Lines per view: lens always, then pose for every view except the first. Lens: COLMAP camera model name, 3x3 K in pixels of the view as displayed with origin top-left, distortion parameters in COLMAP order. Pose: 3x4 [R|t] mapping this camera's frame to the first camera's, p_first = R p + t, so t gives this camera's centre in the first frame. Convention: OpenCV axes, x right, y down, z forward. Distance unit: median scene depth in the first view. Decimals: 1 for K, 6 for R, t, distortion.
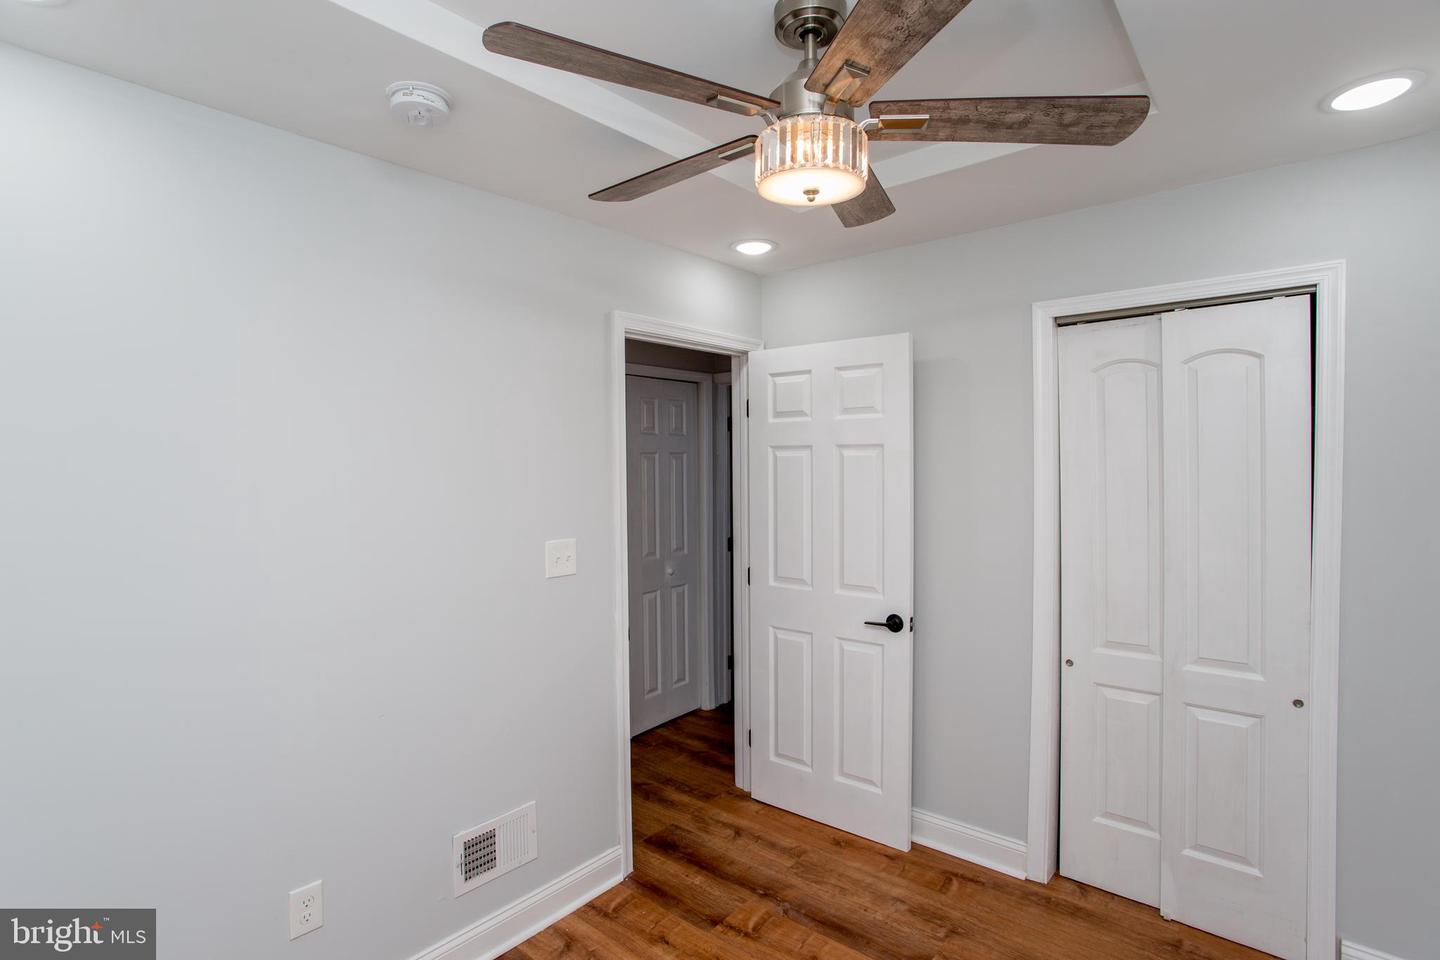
lens RADIAL K [[710.8, 0, 715.1], [0, 710.8, 477.2], [0, 0, 1]] dist [-0.060314, 0.044108]
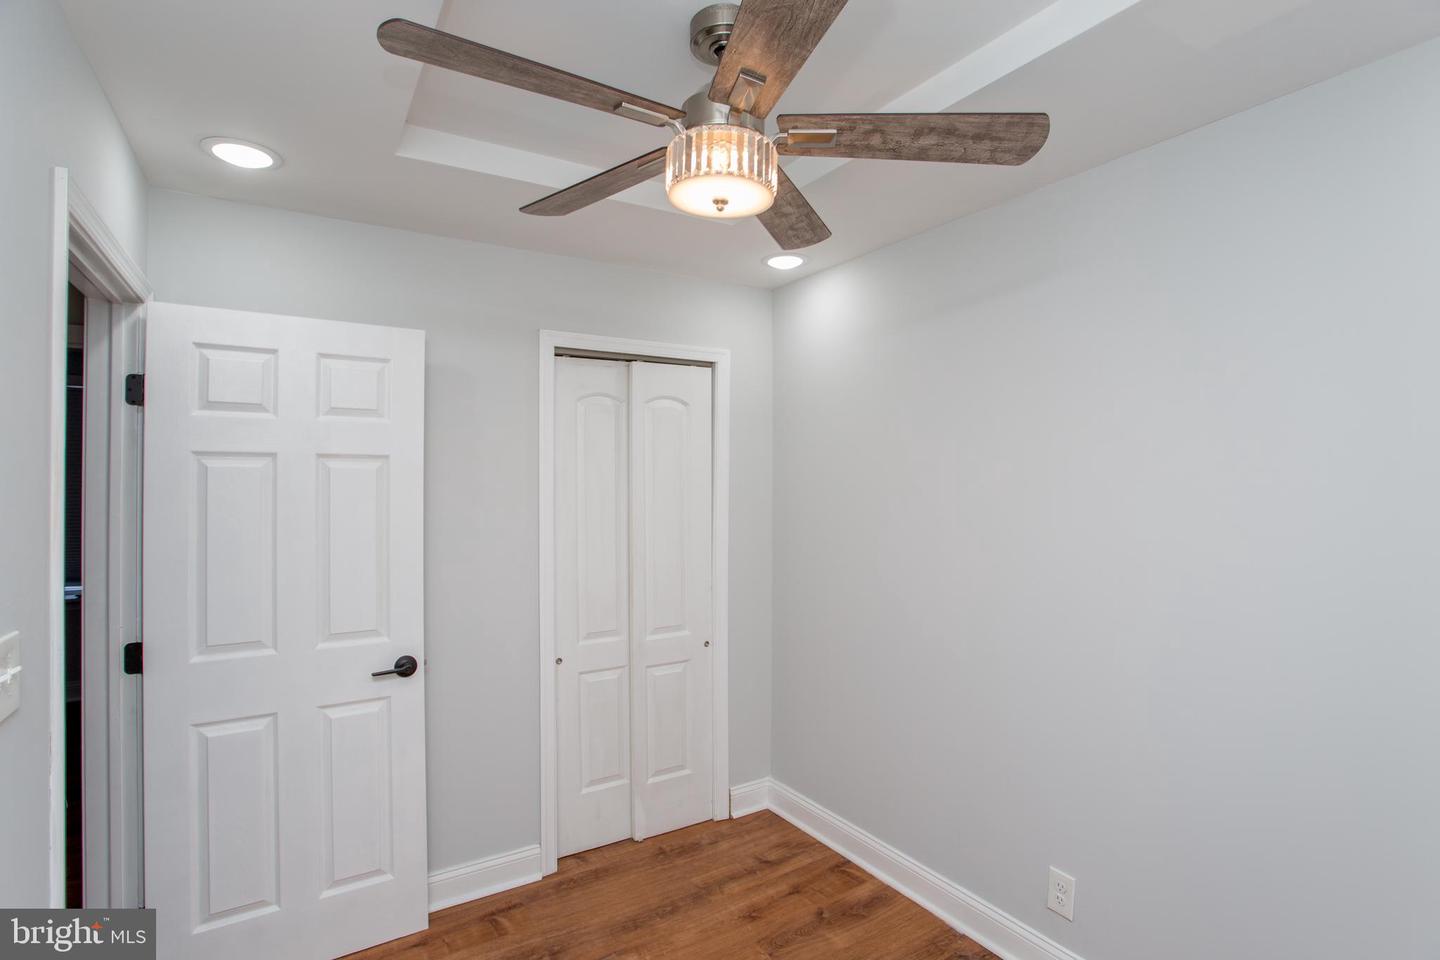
lens RADIAL K [[710.8, 0, 715.1], [0, 710.8, 477.2], [0, 0, 1]] dist [-0.060314, 0.044108]
pose [[0.318613, 0.013357, 0.947791, -0.480481], [0.018394, 0.999625, -0.020271, 0.003141], [-0.947707, 0.023892, 0.318247, 0.414672]]
